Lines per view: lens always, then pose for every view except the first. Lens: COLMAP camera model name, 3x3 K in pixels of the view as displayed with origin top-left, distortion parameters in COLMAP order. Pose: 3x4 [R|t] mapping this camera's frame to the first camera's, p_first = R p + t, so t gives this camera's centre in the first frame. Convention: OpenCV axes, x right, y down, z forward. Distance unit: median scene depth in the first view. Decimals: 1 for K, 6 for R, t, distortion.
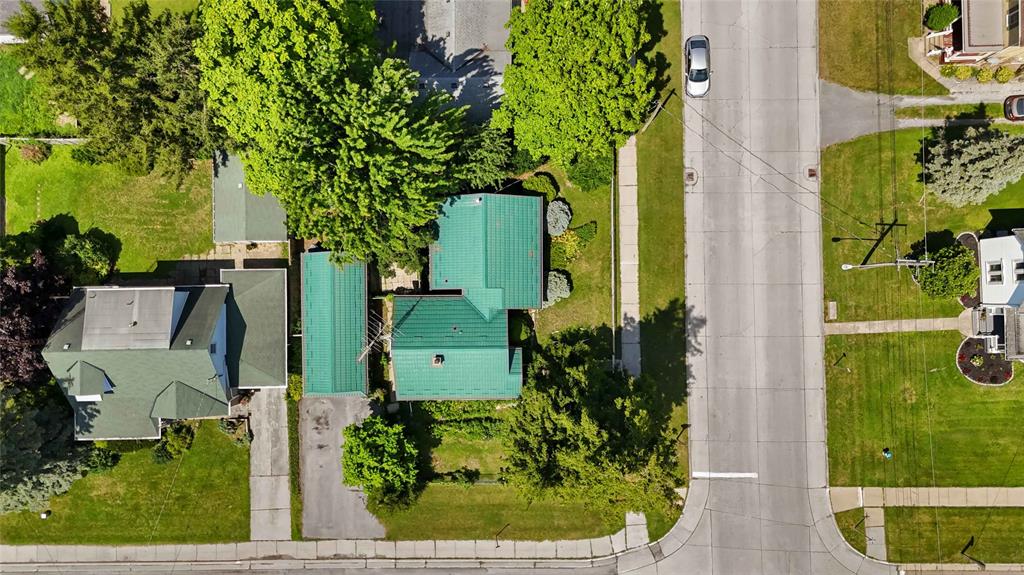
lens RADIAL K [[749.1, 0, 517.4], [0, 749.1, 282.1], [0, 0, 1]] dist [0.039281, -0.009861]
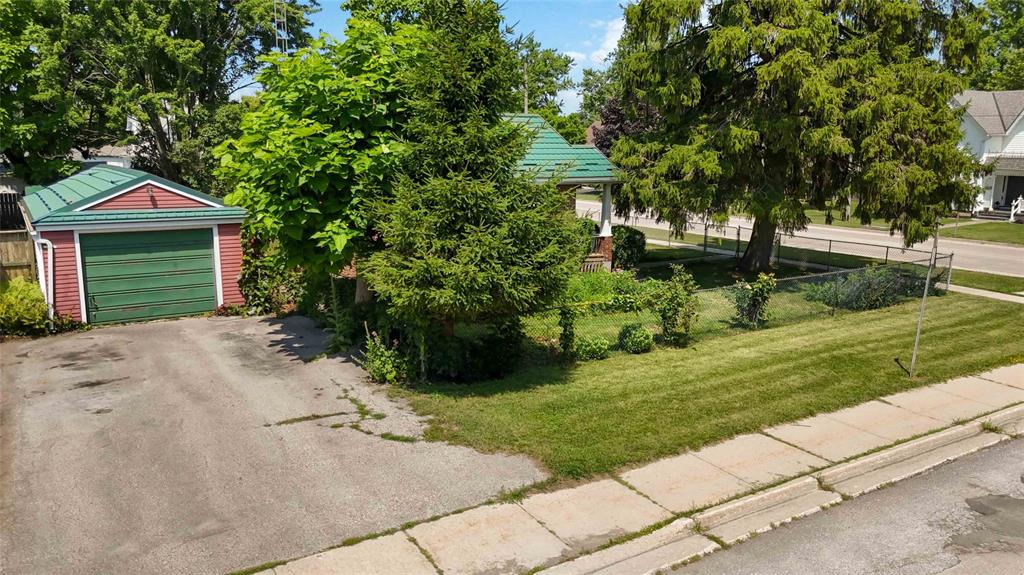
lens RADIAL K [[749.1, 0, 504.2], [0, 749.1, 286.5], [0, 0, 1]] dist [0.039281, -0.009861]
pose [[0.853637, -0.074244, 0.515550, -0.283838], [0.519180, 0.200909, -0.830715, 0.490168], [-0.041903, 0.976792, 0.210049, 0.960926]]
